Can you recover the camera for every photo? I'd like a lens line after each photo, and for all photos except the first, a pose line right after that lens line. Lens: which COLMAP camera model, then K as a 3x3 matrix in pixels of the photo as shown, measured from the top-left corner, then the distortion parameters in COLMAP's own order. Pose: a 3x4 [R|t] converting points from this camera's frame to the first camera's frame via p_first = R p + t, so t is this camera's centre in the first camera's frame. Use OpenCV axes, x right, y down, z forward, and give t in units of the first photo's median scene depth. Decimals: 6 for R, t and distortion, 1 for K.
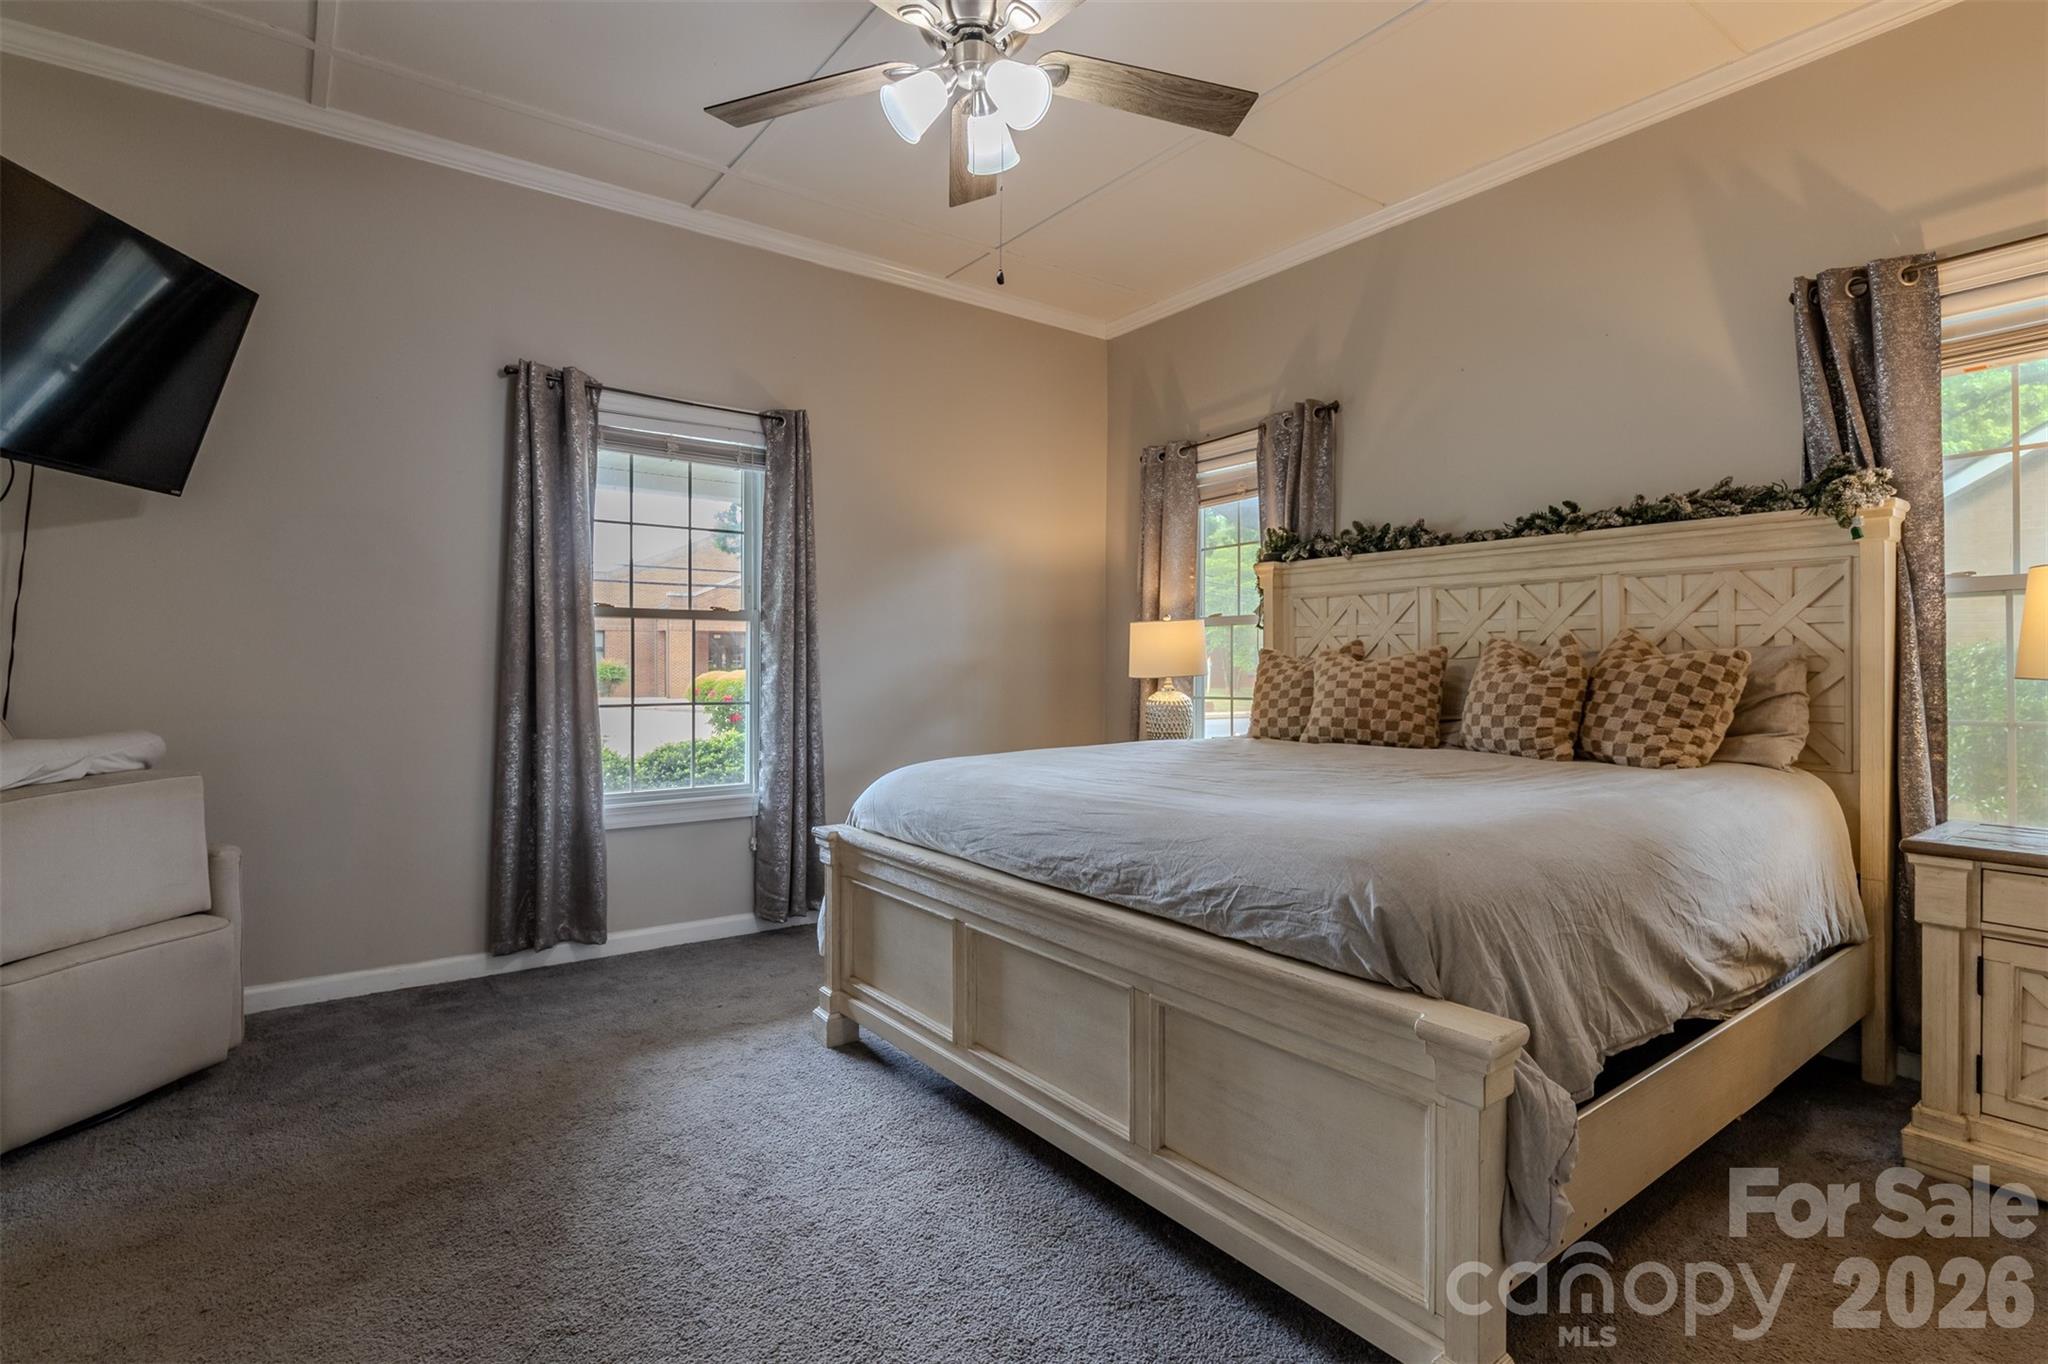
lens RADIAL K [[993.7, 0, 1030.6], [0, 993.7, 670.2], [0, 0, 1]] dist [0.001539, -0.000350]
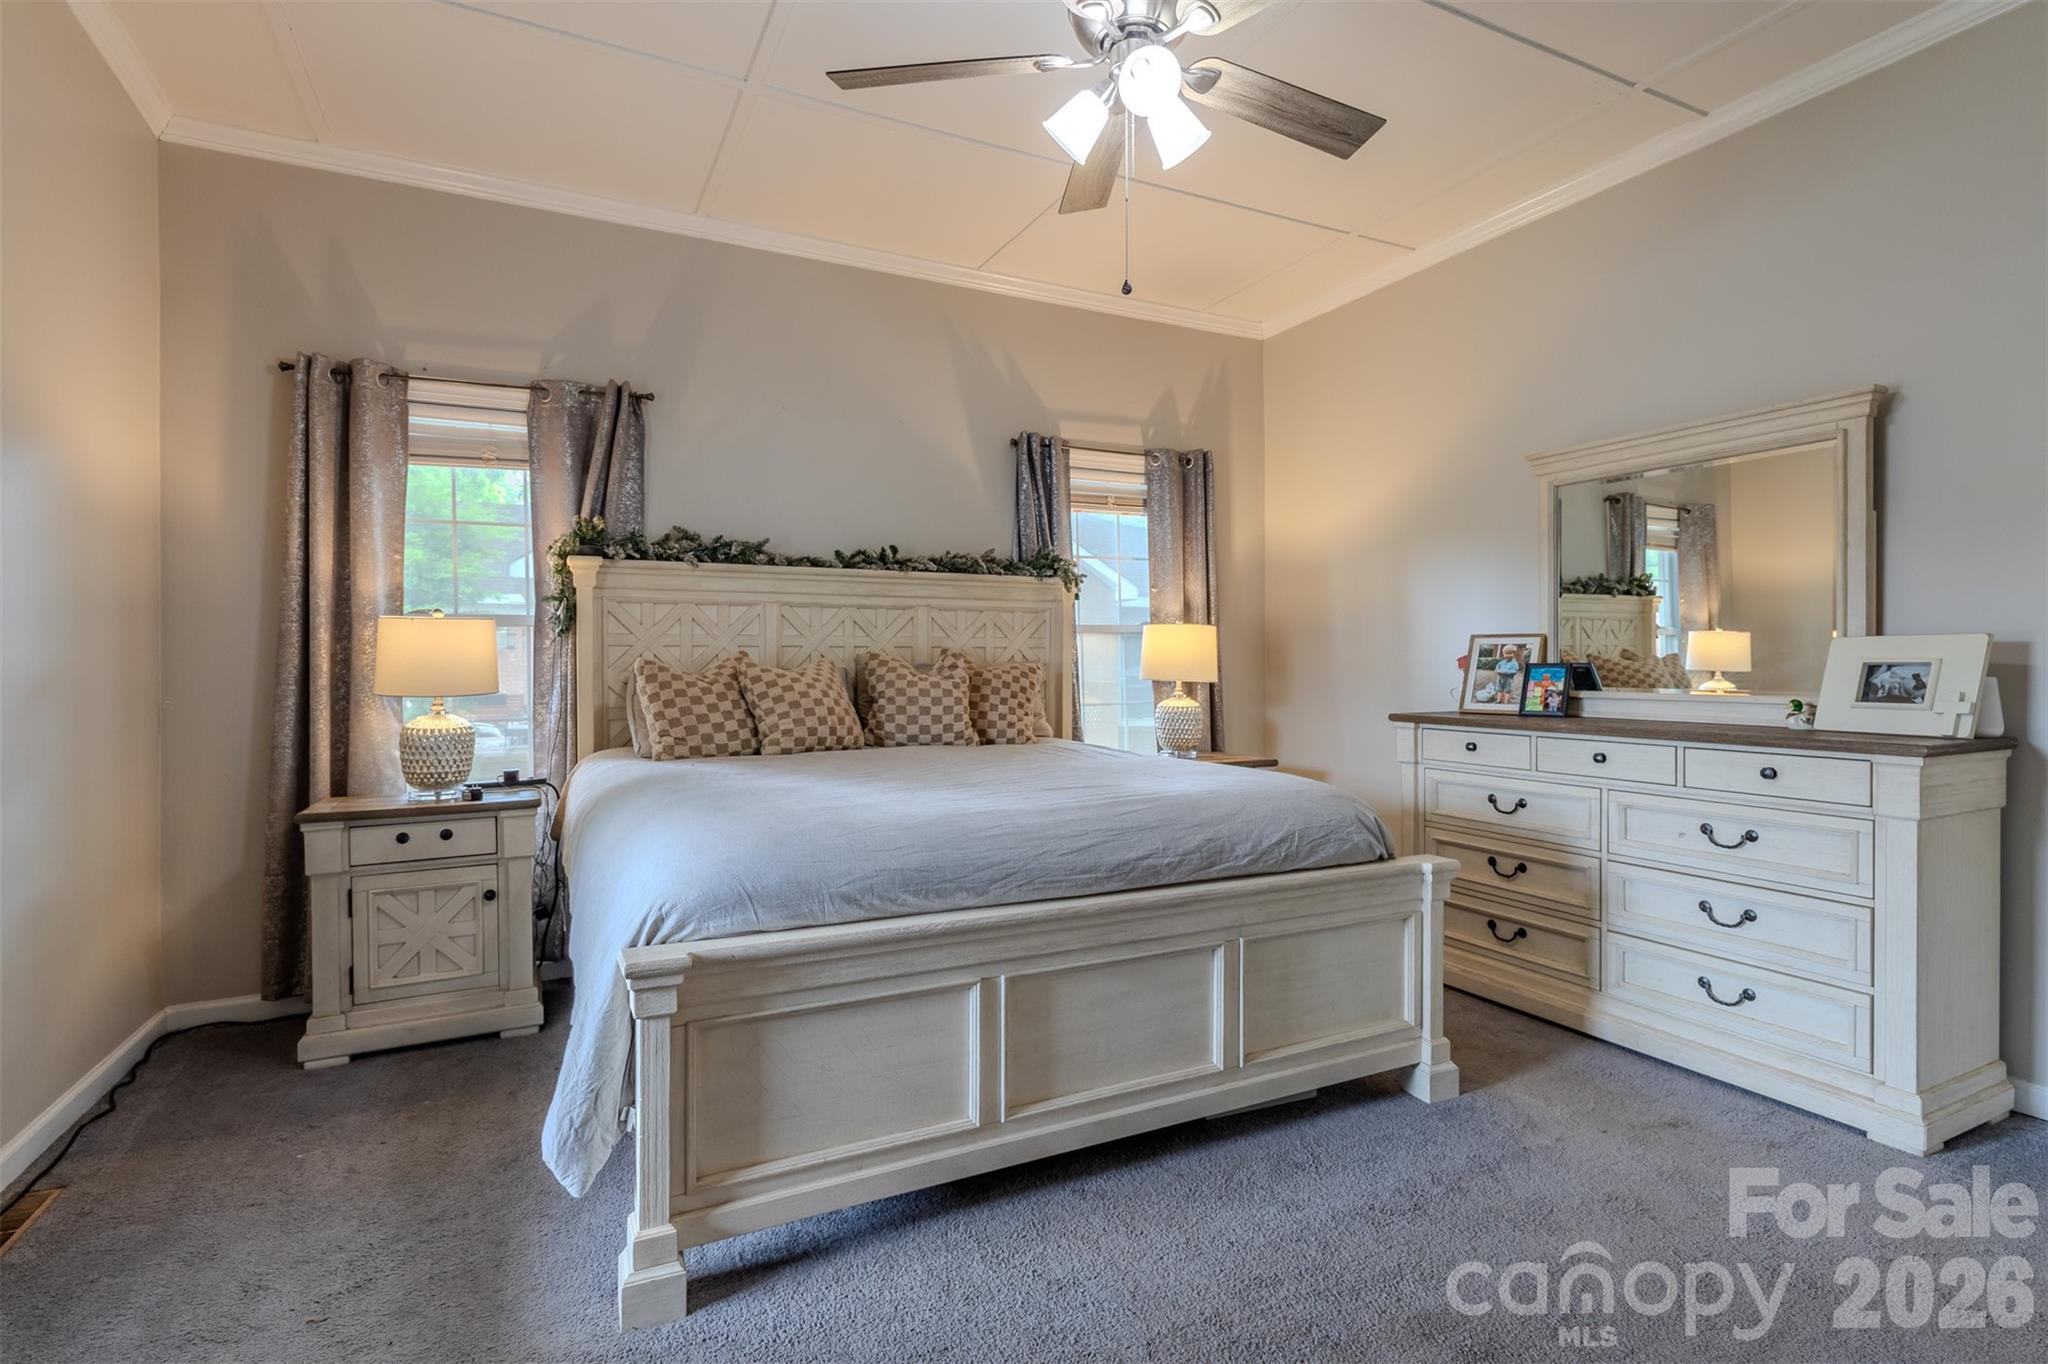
lens RADIAL K [[993.7, 0, 1030.6], [0, 993.7, 670.2], [0, 0, 1]] dist [0.001539, -0.000350]
pose [[0.175665, -0.001414, 0.984449, -0.717194], [0.010292, 0.999947, -0.000400, -0.008996], [-0.984396, 0.010202, 0.175670, 0.641120]]
